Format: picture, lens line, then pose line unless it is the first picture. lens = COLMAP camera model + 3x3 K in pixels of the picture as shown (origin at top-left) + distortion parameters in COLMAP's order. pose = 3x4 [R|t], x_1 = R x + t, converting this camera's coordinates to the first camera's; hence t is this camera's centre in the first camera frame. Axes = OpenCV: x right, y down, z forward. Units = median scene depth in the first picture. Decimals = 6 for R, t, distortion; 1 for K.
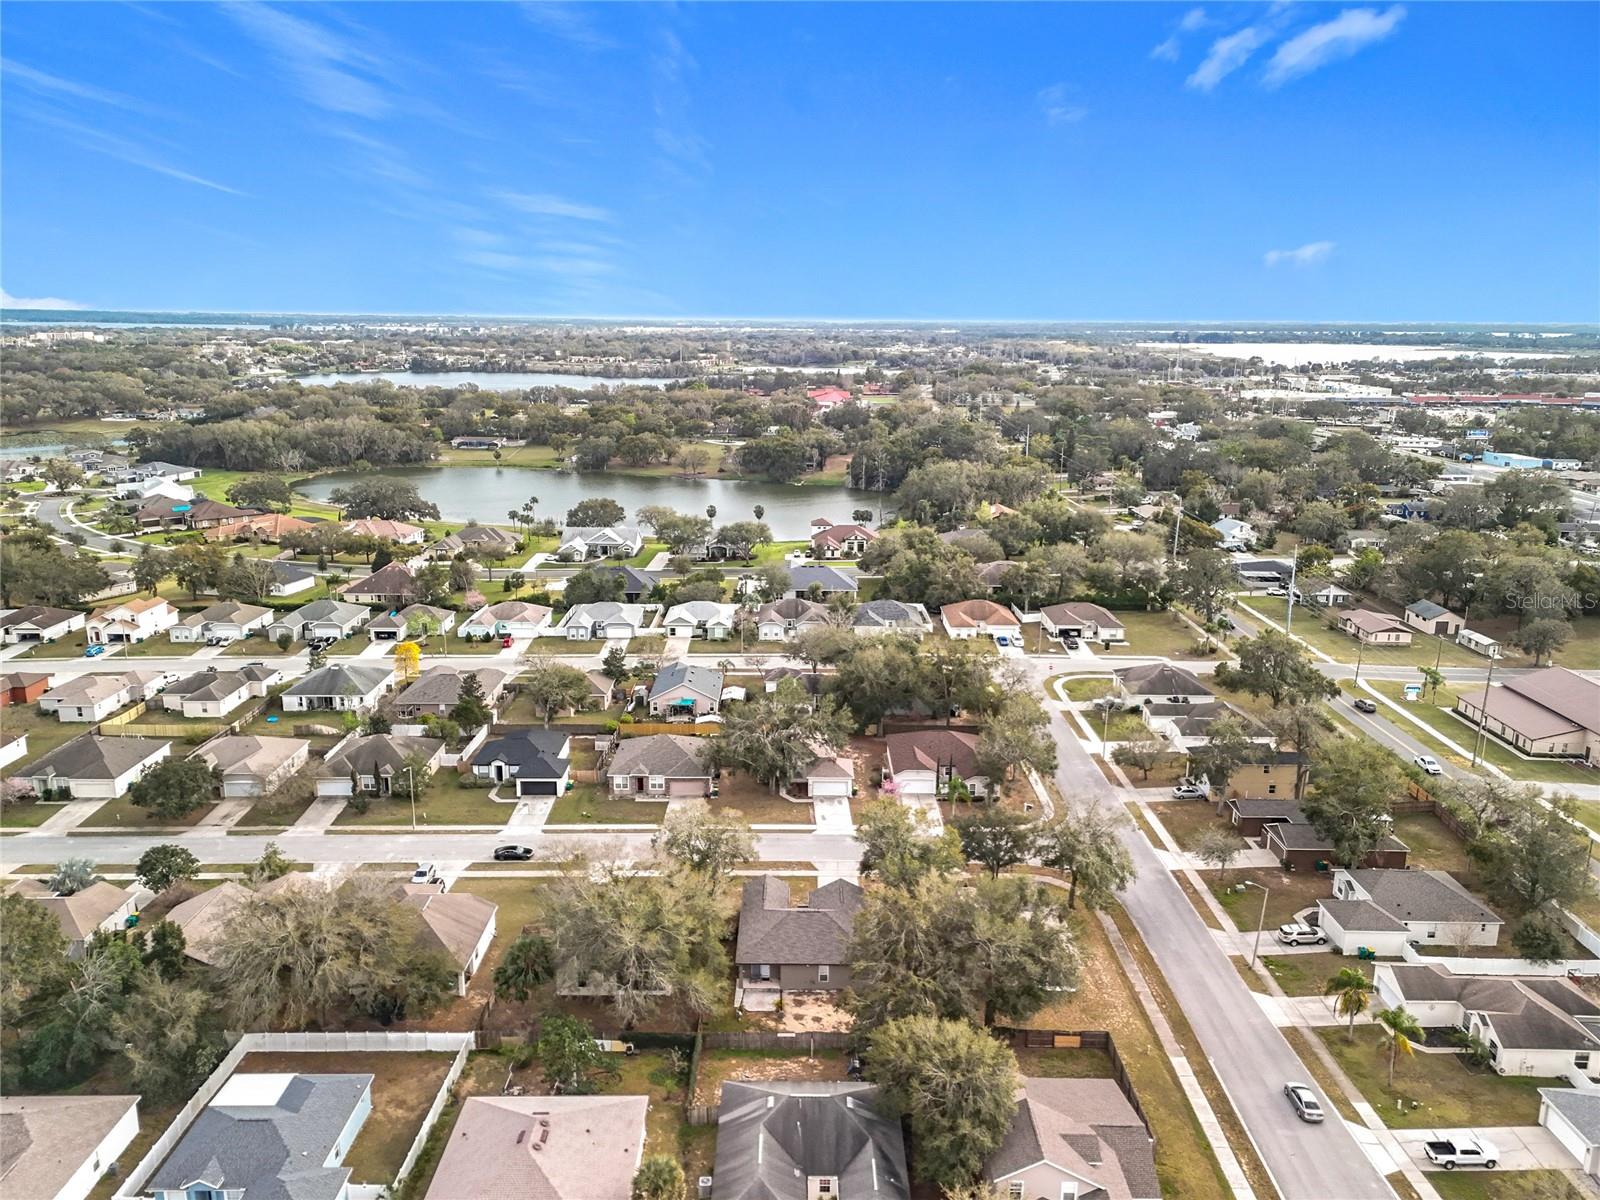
lens RADIAL K [[1160.0, 0, 791.8], [0, 1160.0, 608.3], [0, 0, 1]] dist [0.065503, -0.045261]
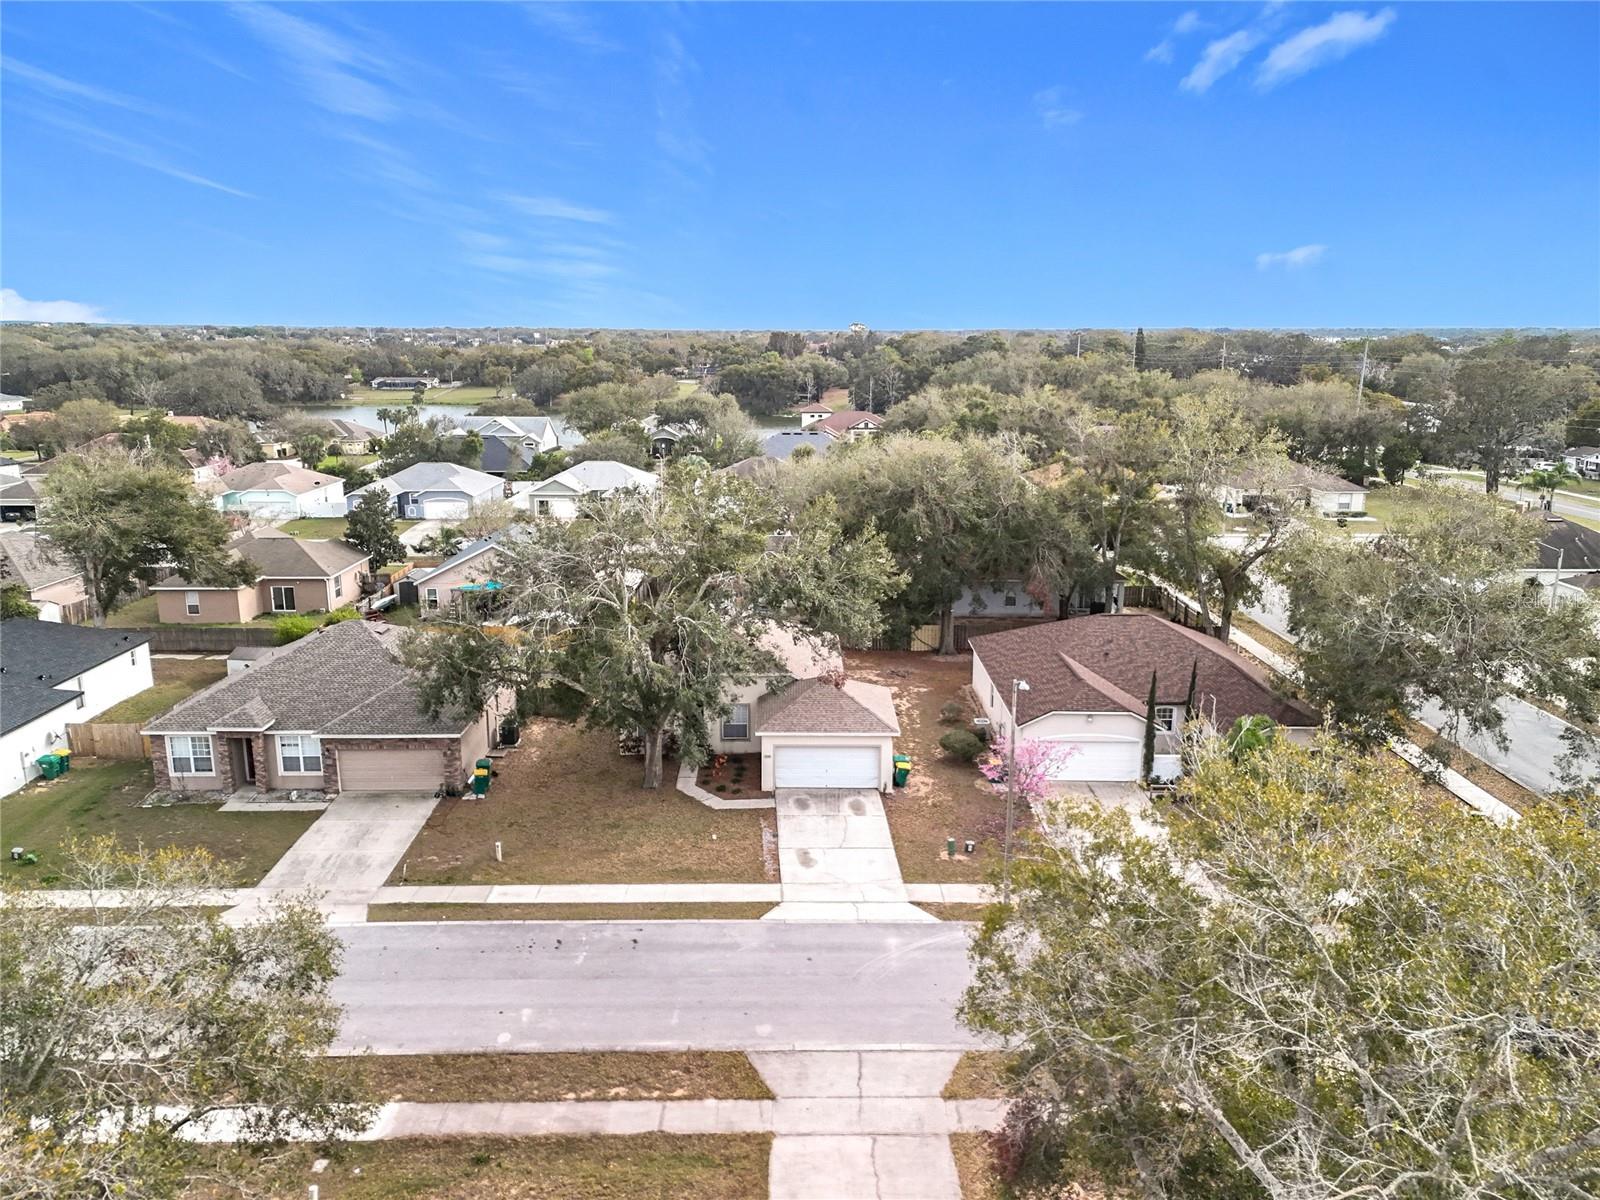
lens RADIAL K [[1160.0, 0, 808.4], [0, 1160.0, 592.4], [0, 0, 1]] dist [0.065503, -0.045261]
pose [[0.999810, -0.003172, 0.019228, 0.021535], [0.003579, 0.999770, -0.021168, 0.111378], [-0.019156, 0.021233, 0.999591, 0.661453]]
